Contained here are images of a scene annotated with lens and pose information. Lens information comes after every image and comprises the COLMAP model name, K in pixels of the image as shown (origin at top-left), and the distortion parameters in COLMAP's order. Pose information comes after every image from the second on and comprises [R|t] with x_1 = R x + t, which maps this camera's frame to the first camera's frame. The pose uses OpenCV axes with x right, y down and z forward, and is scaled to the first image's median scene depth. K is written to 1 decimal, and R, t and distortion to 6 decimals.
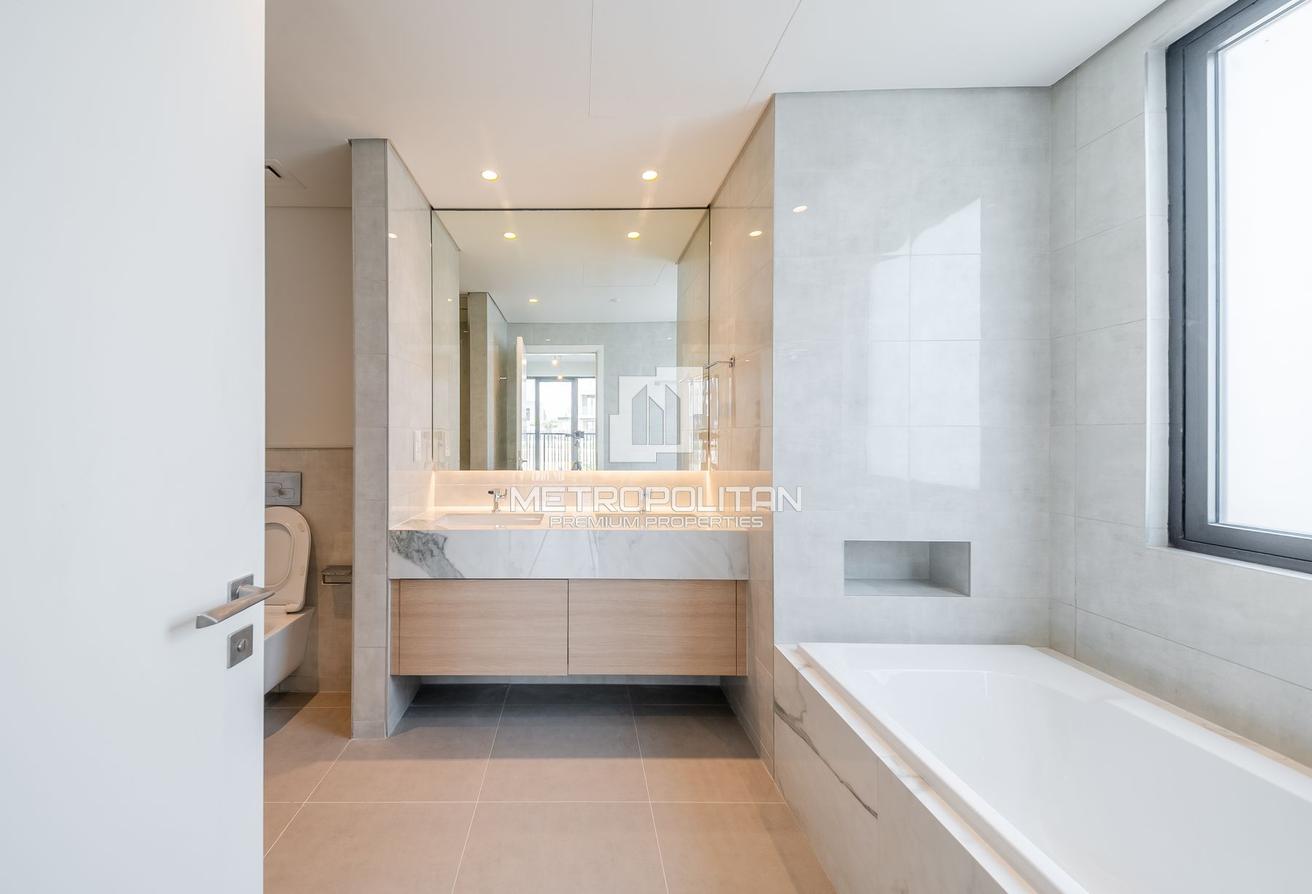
lens RADIAL K [[472.5, 0, 568.2], [0, 472.5, 436.4], [0, 0, 1]] dist [-0.000394, -0.000035]
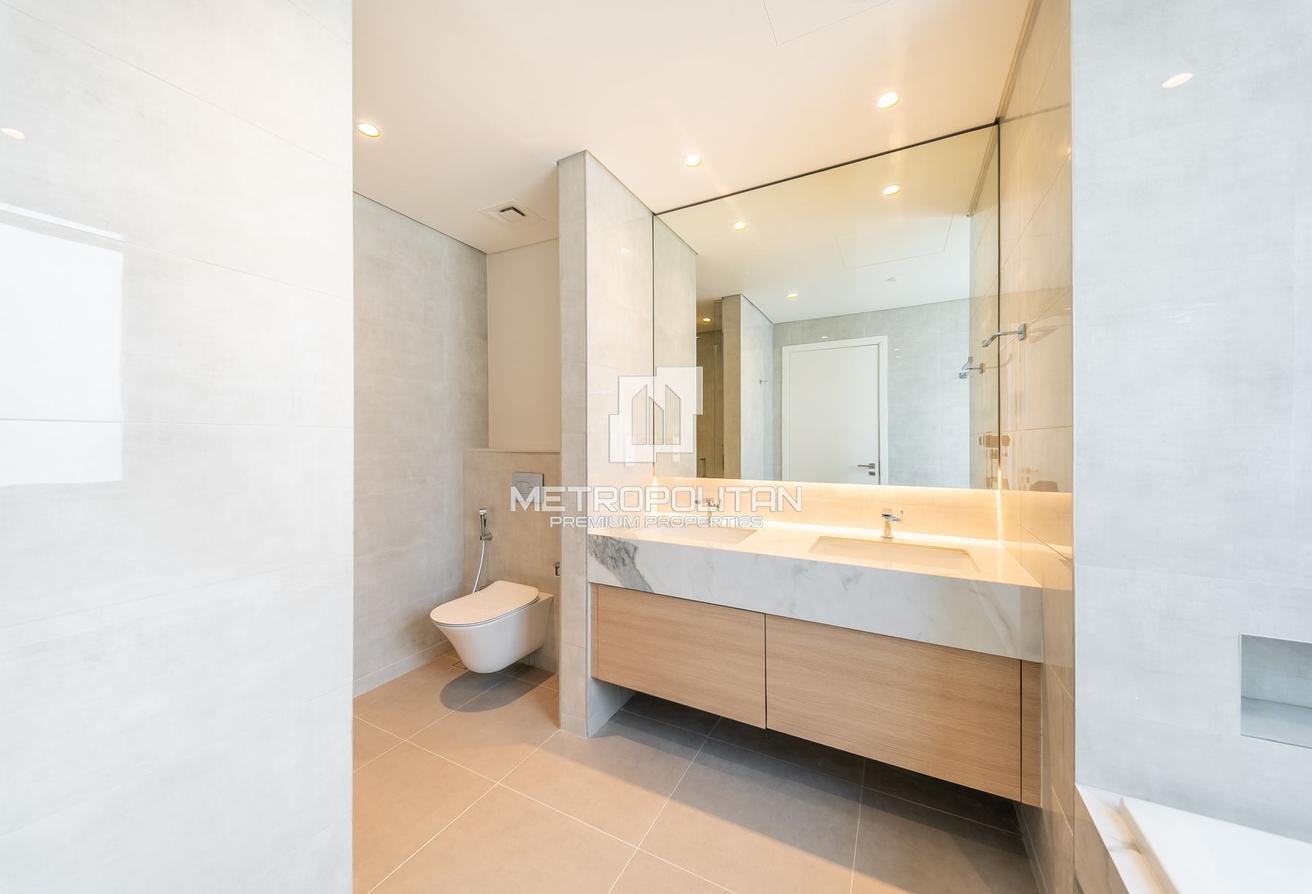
lens RADIAL K [[450.2, 0, 640.4], [0, 450.2, 440.0], [0, 0, 1]] dist [0.018917, -0.012000]
pose [[0.890189, -0.001079, -0.455591, 0.165601], [0.000620, 0.999999, -0.001157, -0.003325], [0.455592, 0.000747, 0.890189, 0.184521]]
